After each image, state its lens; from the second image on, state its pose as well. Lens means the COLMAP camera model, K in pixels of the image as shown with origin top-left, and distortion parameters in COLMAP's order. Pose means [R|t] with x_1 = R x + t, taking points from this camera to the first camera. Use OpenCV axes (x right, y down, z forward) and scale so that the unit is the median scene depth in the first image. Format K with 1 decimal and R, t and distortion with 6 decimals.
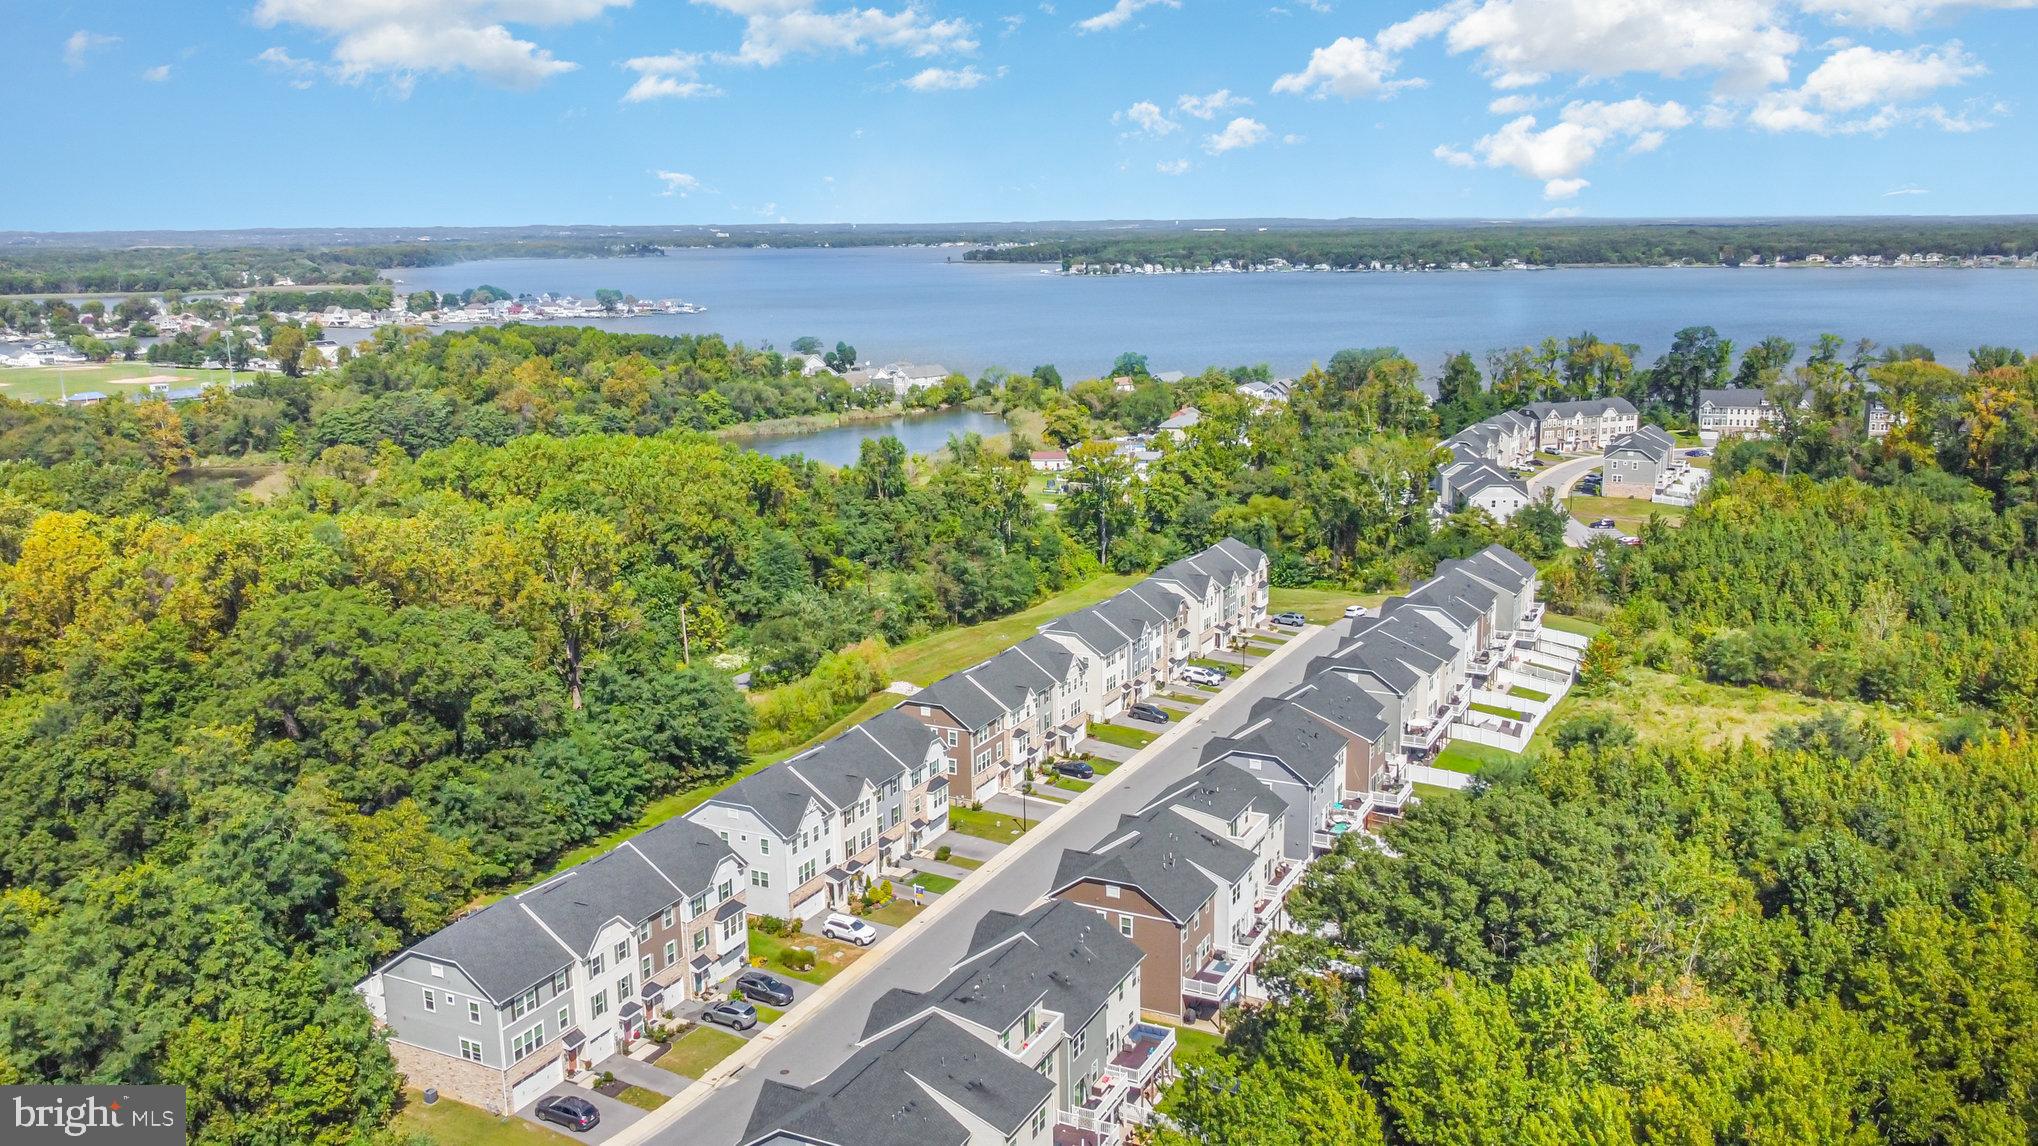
lens RADIAL K [[1627.7, 0, 1065.6], [0, 1627.7, 556.3], [0, 0, 1]] dist [0.002313, -0.012077]
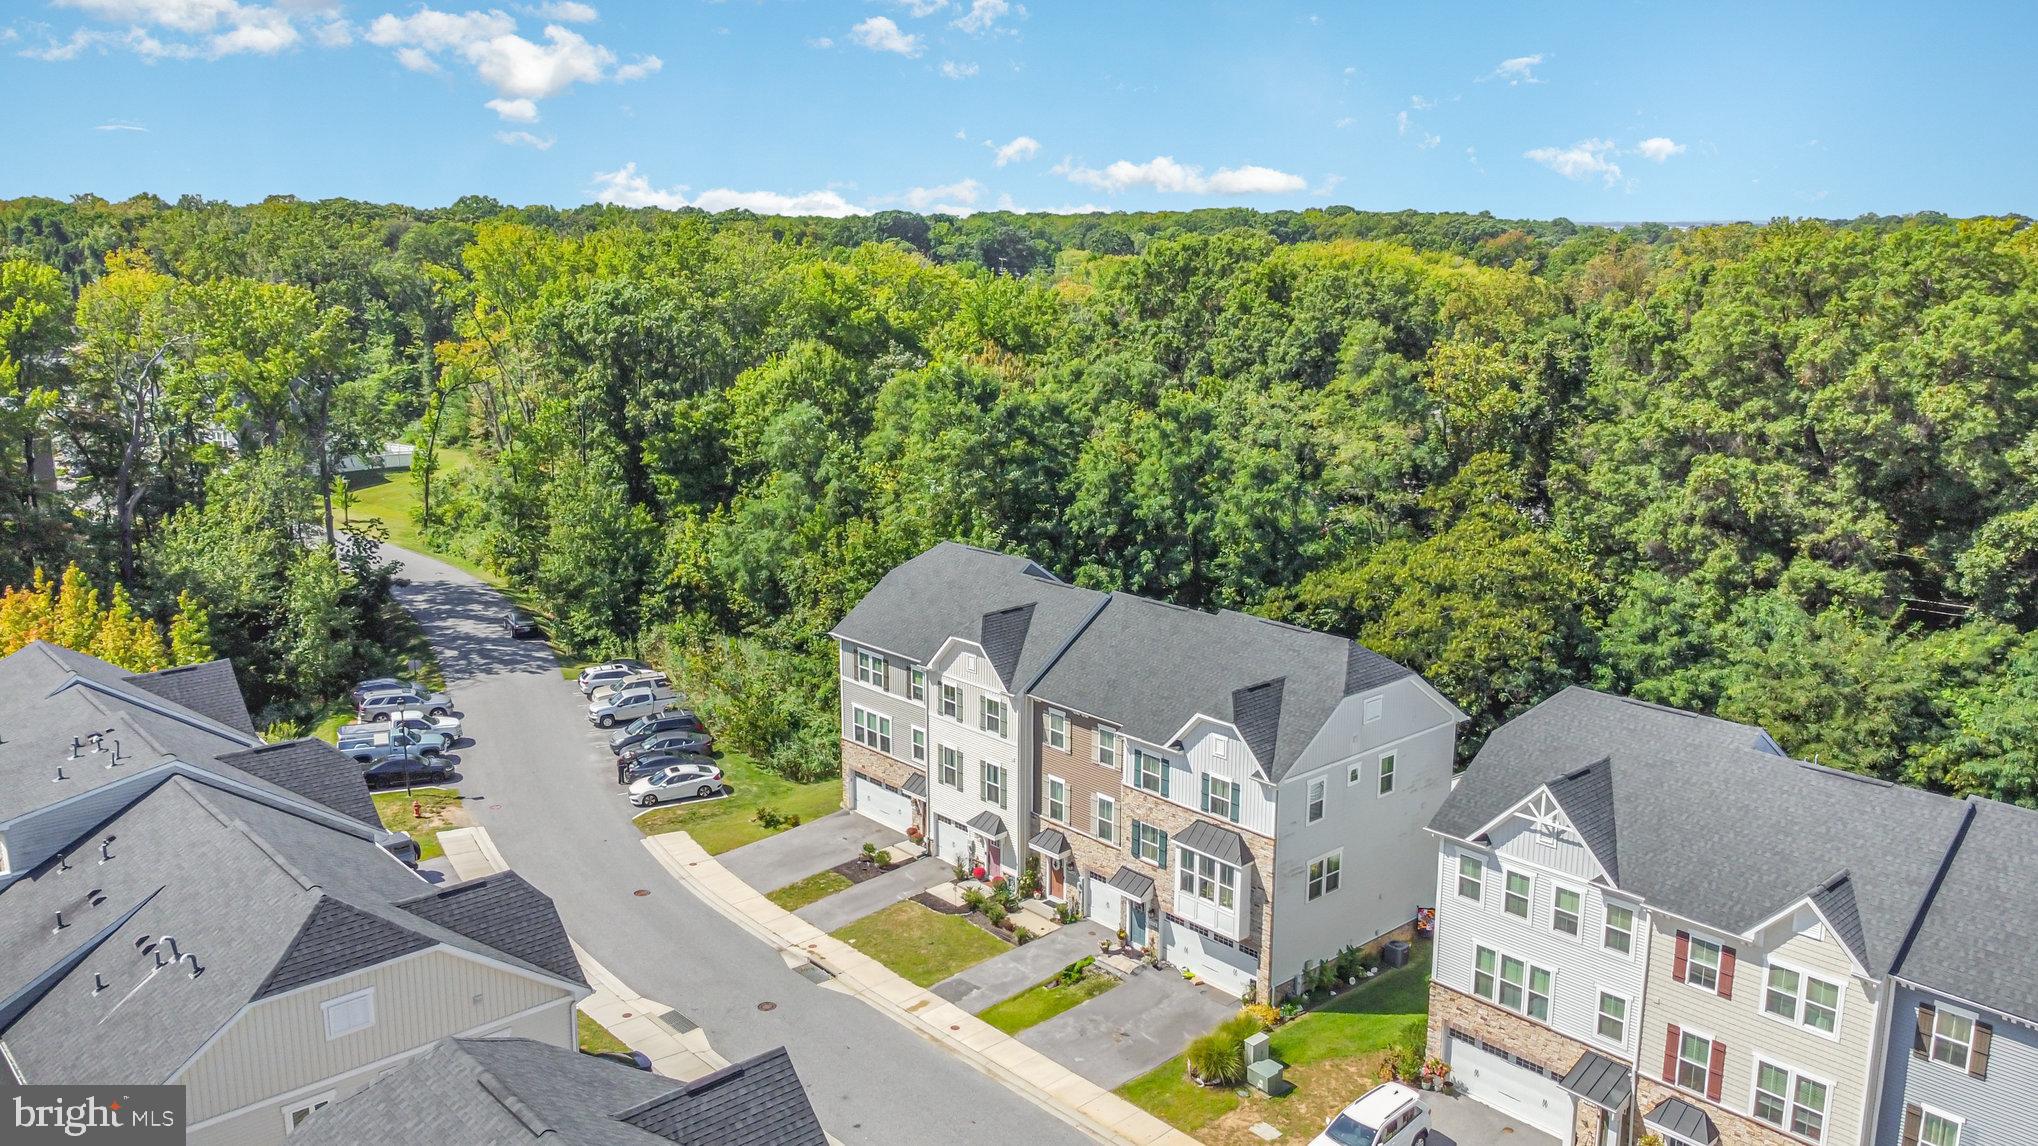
lens RADIAL K [[1591.0, 0, 1008.5], [0, 1591.0, 575.1], [0, 0, 1]] dist [0.004111, 0.000289]
pose [[-0.391830, 0.211332, -0.895437, 0.101443], [-0.178534, 0.937296, 0.299335, 0.015697], [0.902549, 0.277155, -0.329531, 0.577562]]
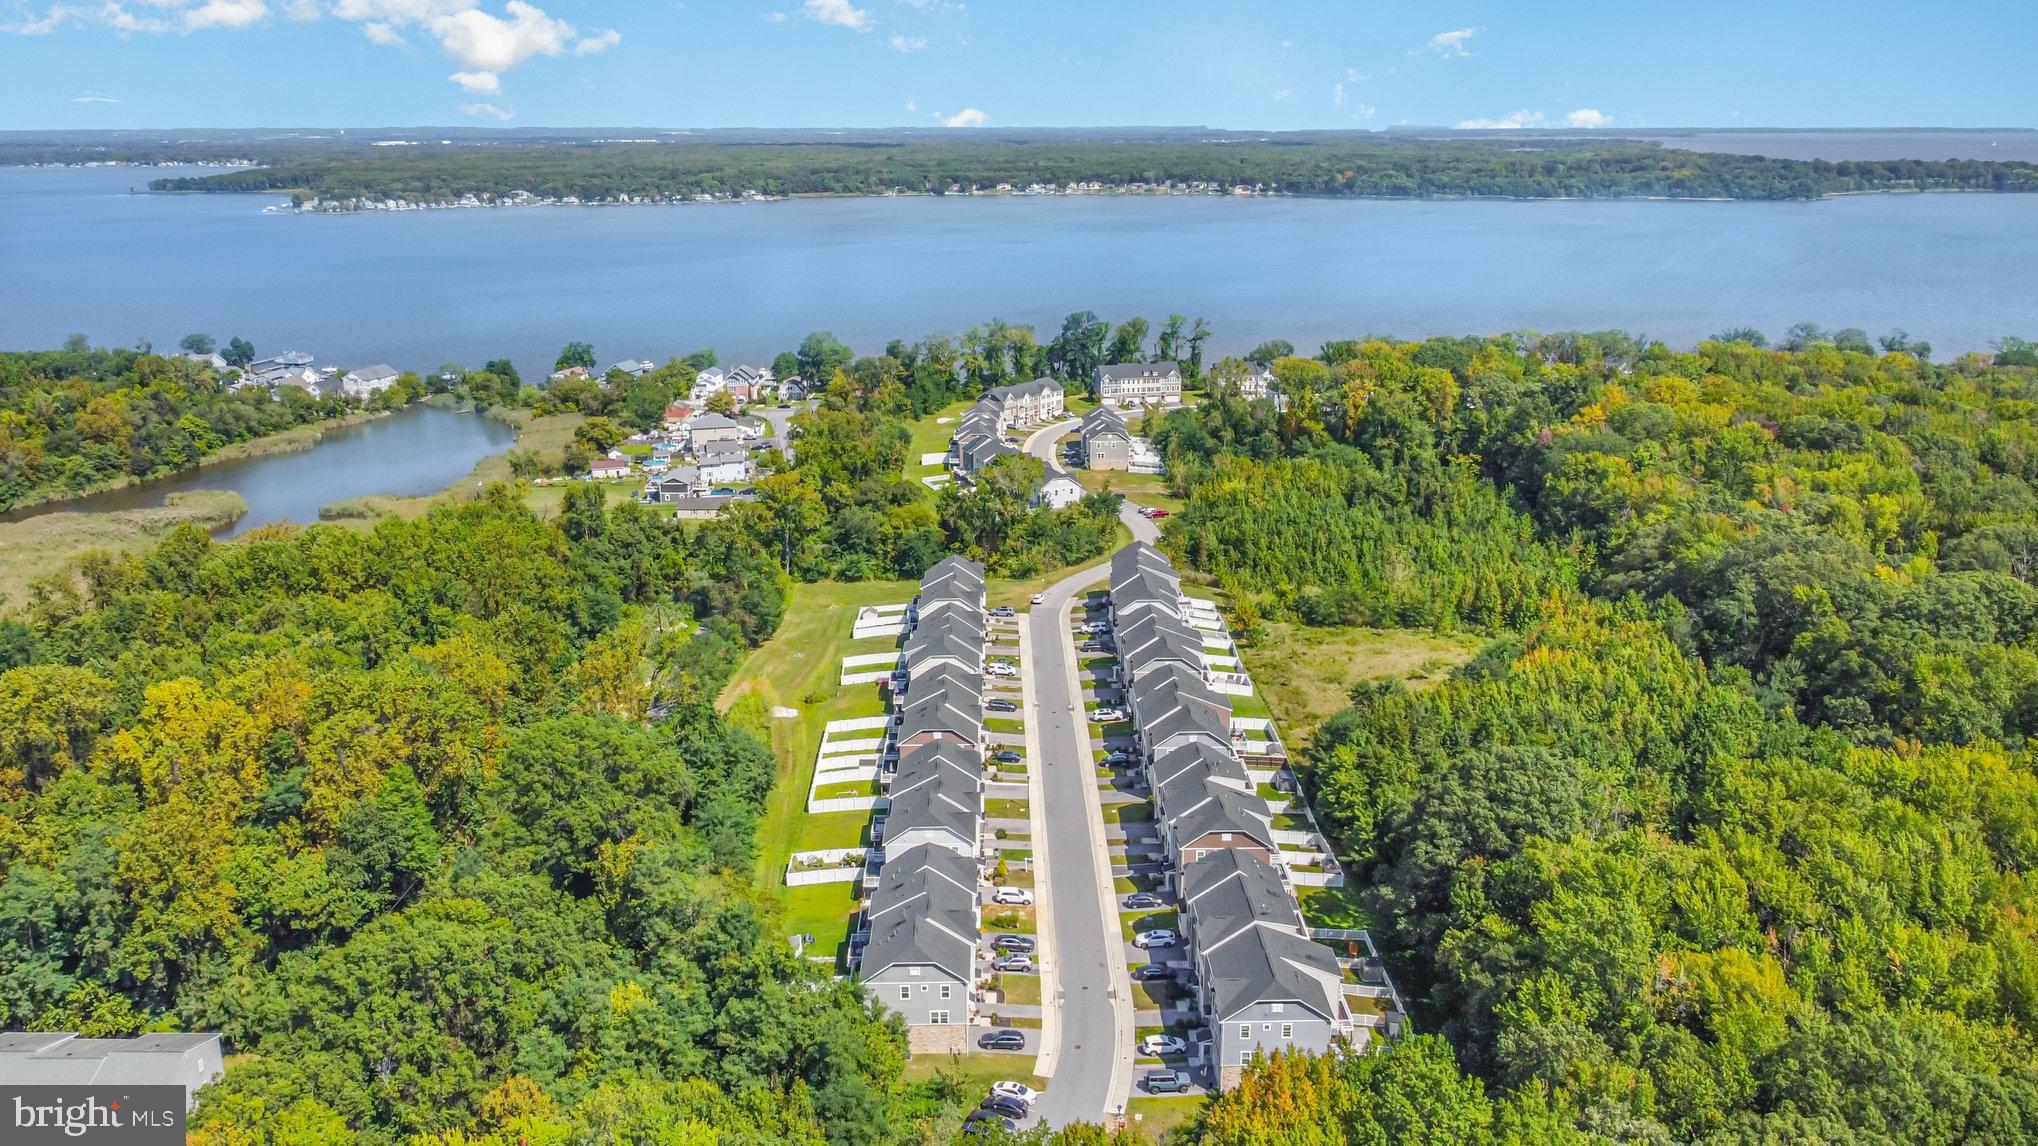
lens RADIAL K [[1568.0, 0, 1011.1], [0, 1568.0, 564.8], [0, 0, 1]] dist [0.005276, -0.011601]
pose [[0.895873, -0.114445, 0.429318, -0.410297], [0.085230, 0.992578, 0.086743, -0.112068], [-0.436059, -0.041120, 0.898978, -0.158143]]
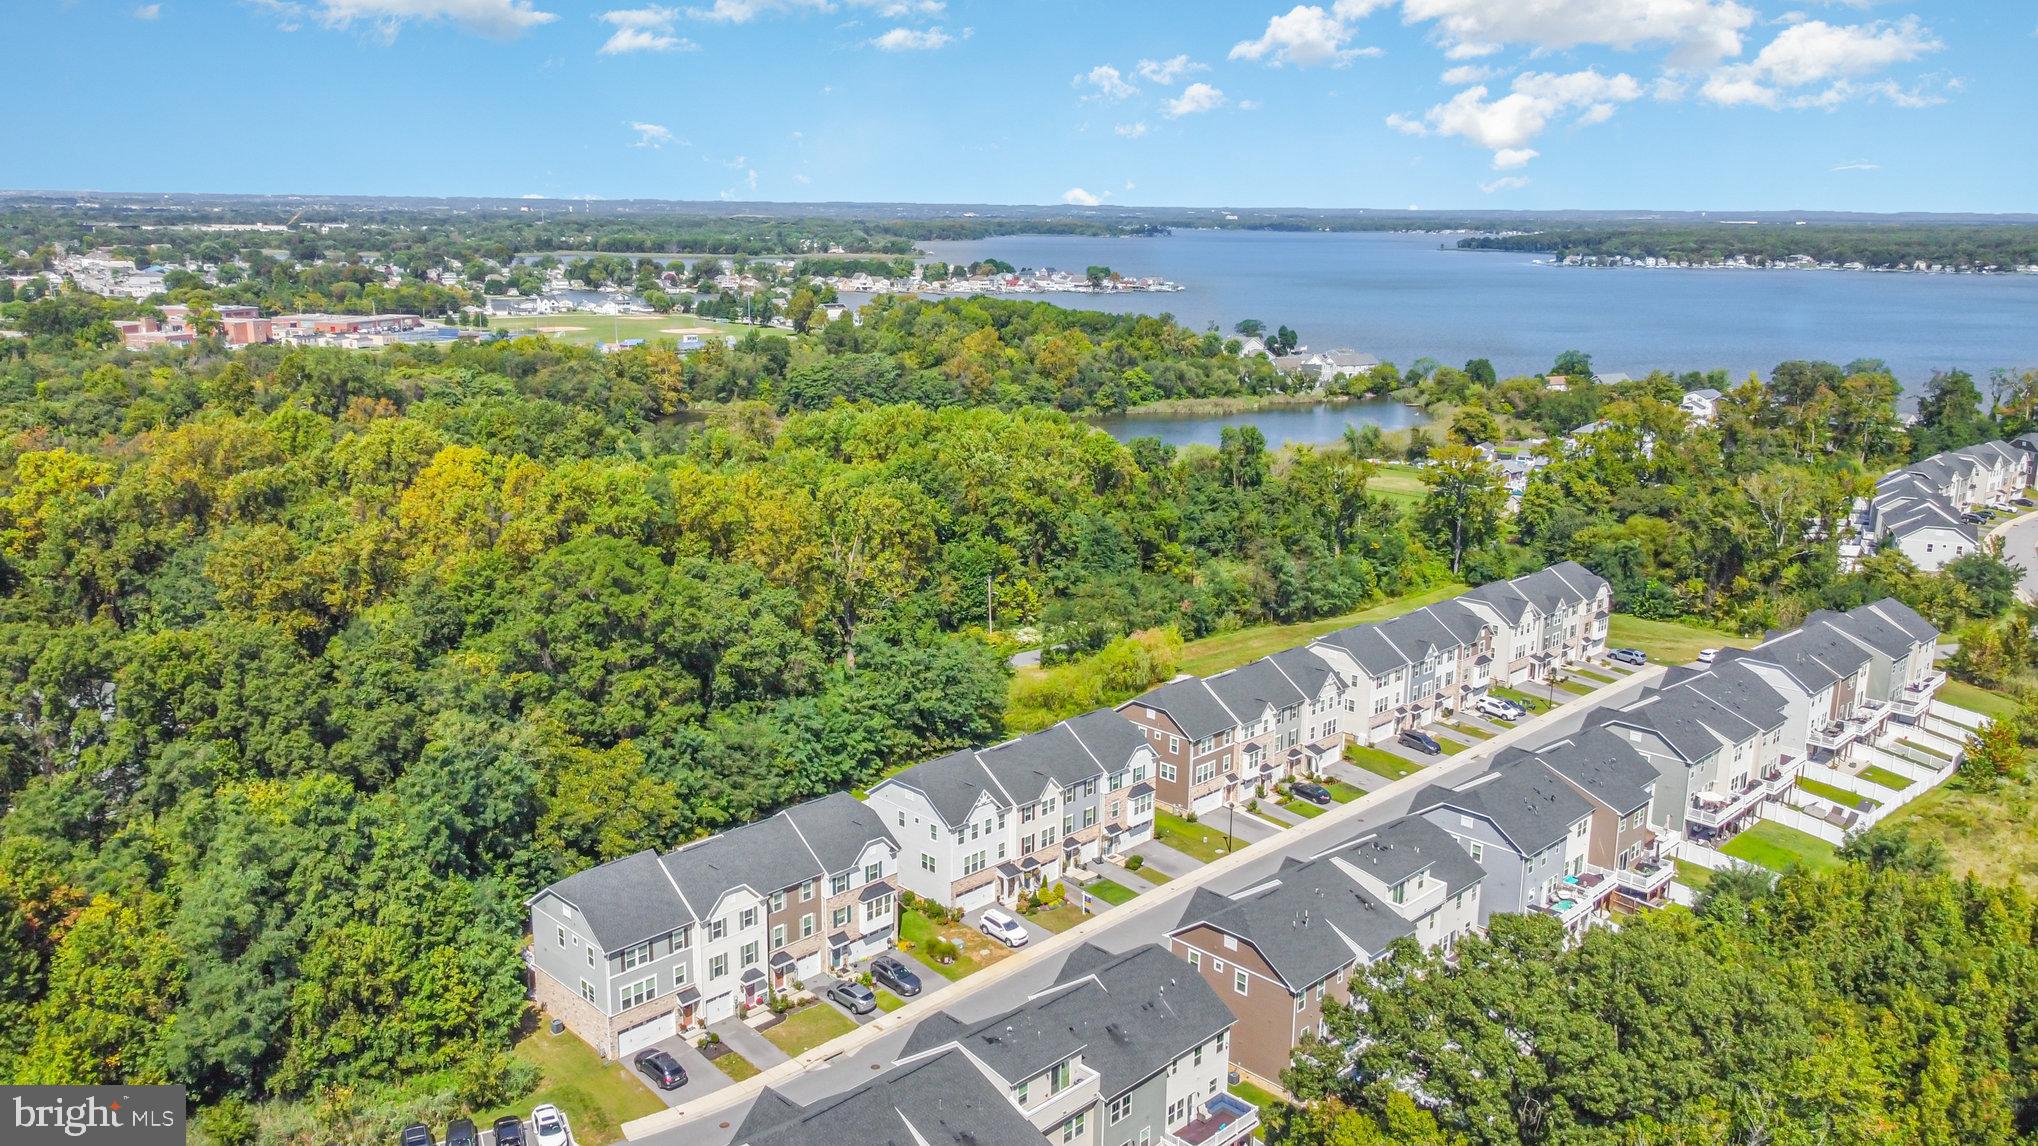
lens RADIAL K [[1544.0, 0, 1019.0], [0, 1544.0, 573.0], [0, 0, 1]] dist [0.031286, -0.007399]
pose [[0.942833, 0.097429, -0.318706, 0.089018], [-0.087769, 0.995143, 0.044569, -0.016812], [0.321500, -0.014048, 0.946805, 0.063975]]
